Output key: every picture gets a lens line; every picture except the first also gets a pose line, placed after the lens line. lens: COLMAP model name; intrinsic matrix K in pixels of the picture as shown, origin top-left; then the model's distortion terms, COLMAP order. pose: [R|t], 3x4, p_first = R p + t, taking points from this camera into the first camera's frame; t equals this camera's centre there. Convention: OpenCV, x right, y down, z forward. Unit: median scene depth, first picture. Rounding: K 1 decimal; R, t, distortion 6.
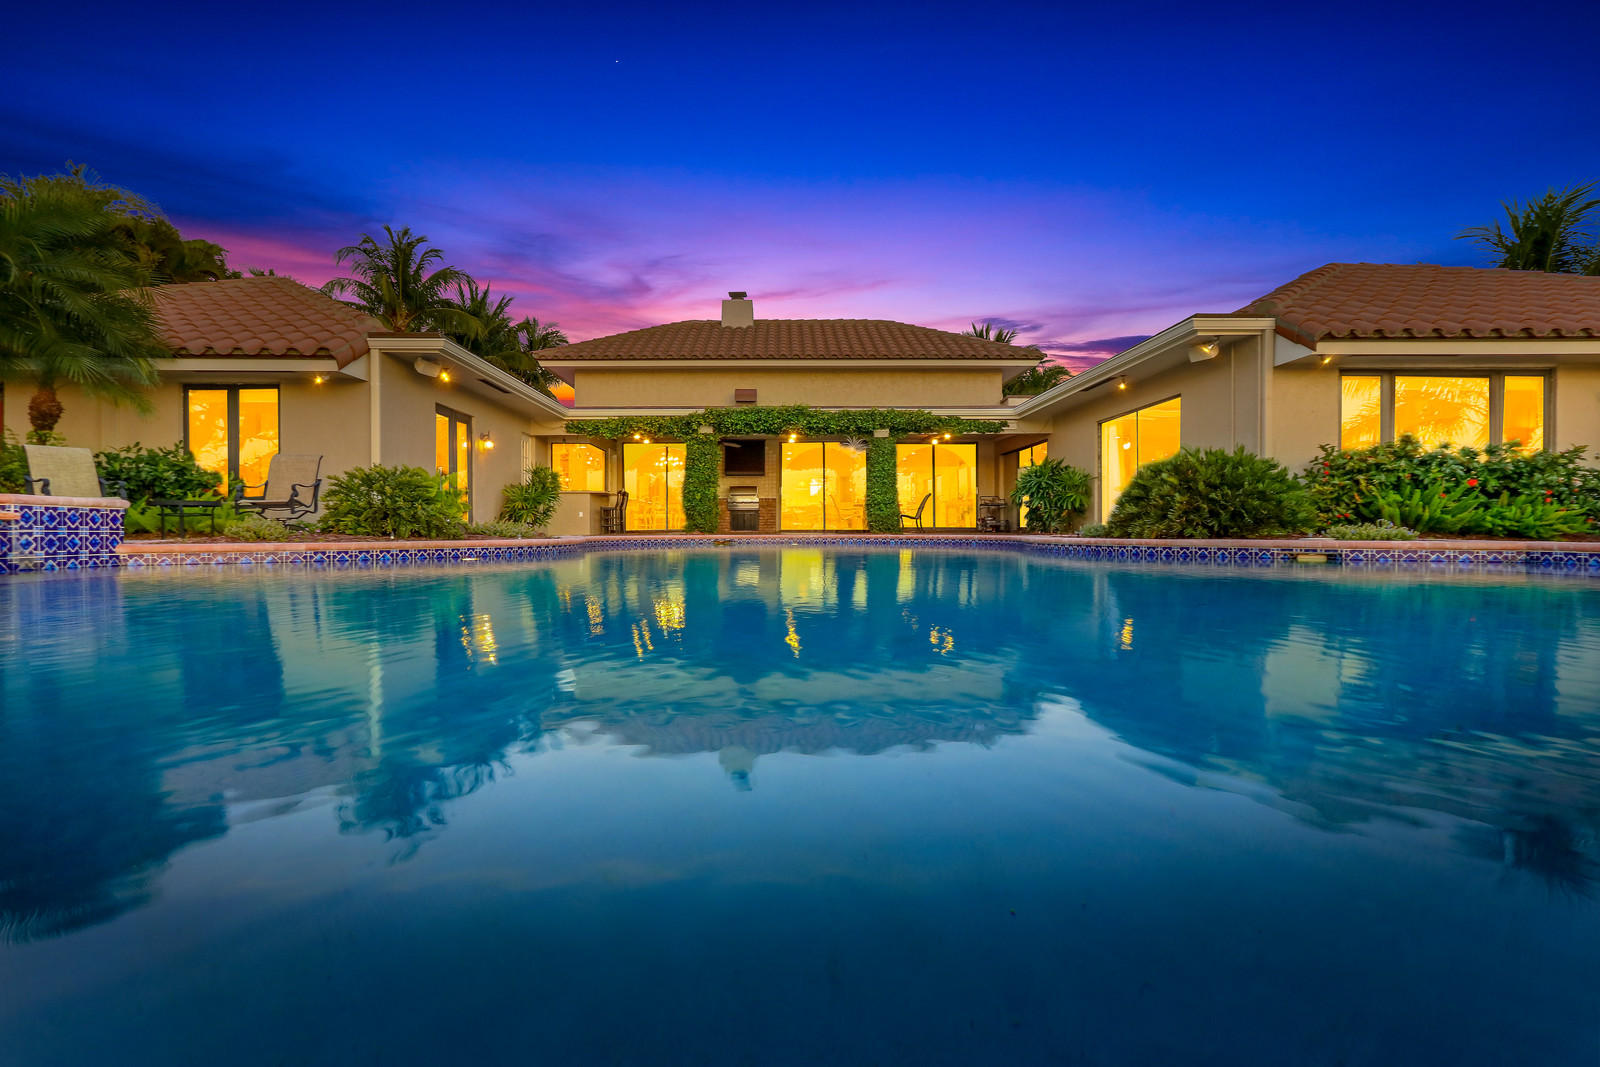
lens RADIAL K [[759.7, 0, 800.0], [0, 759.7, 533.5], [0, 0, 1]] dist [0.000768, 0.000173]
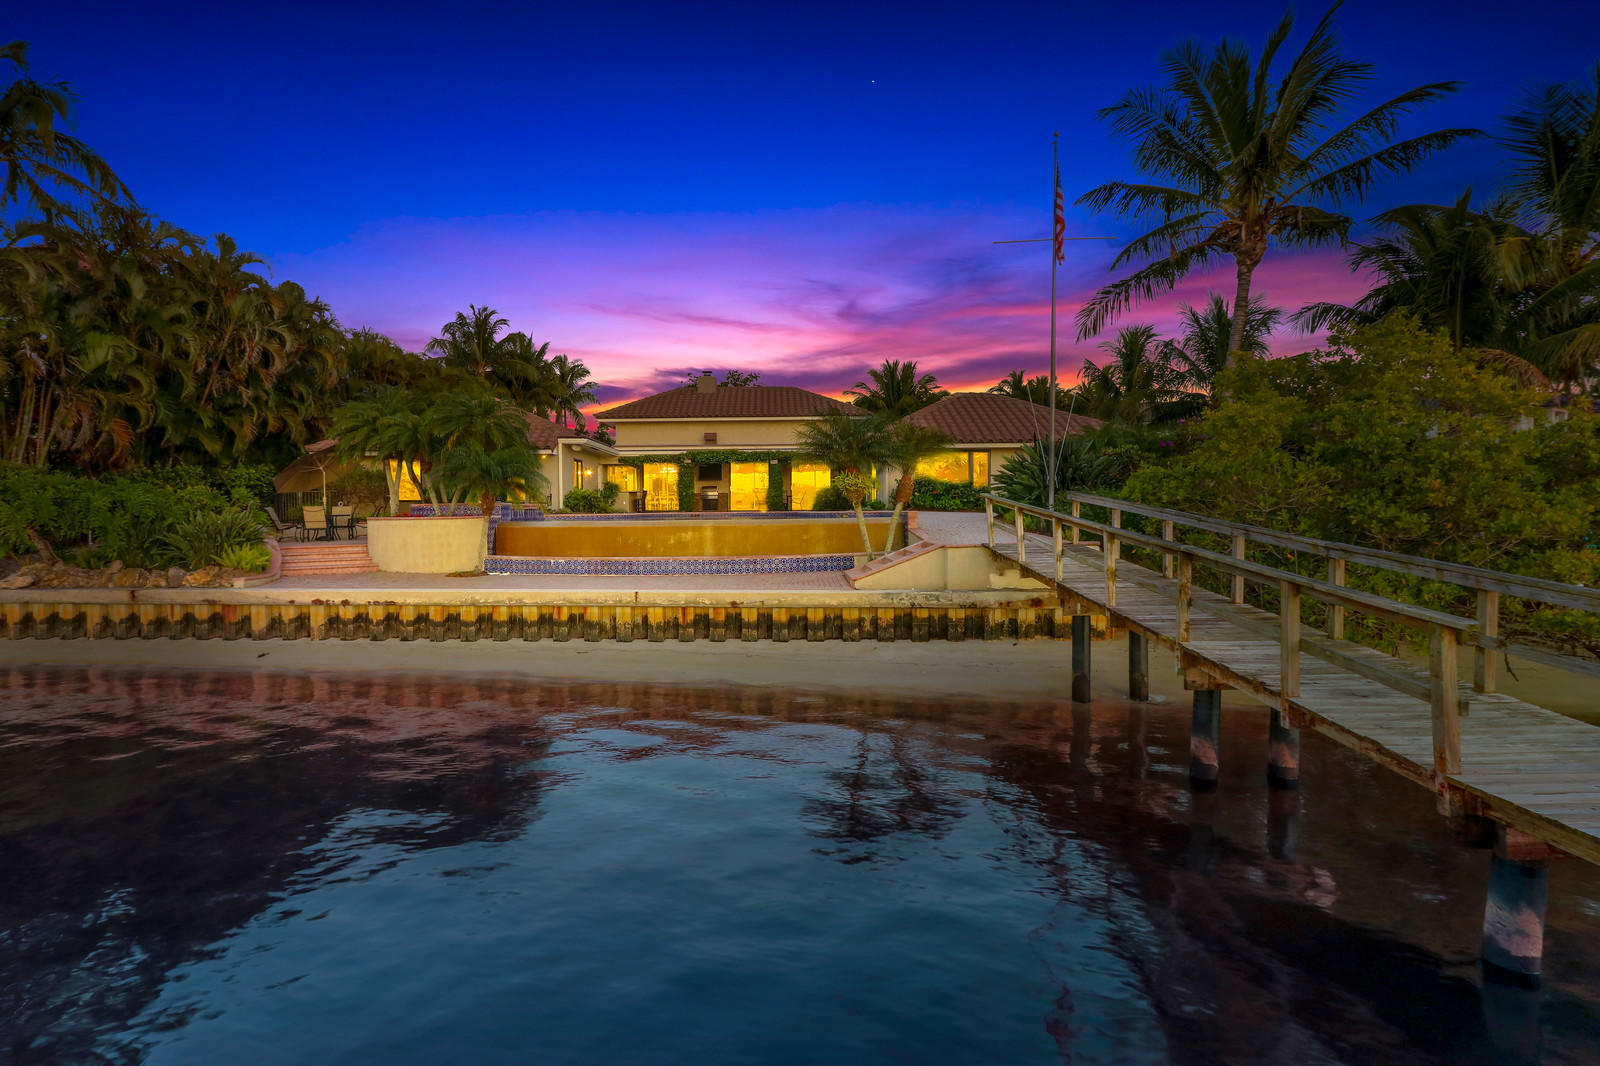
lens RADIAL K [[759.7, 0, 800.0], [0, 759.7, 533.0], [0, 0, 1]] dist [0.000768, 0.000173]
pose [[0.999930, -0.008865, 0.007821, 0.131295], [0.008668, 0.999651, 0.024947, 0.006337], [-0.008040, -0.024877, 0.999658, -0.856180]]
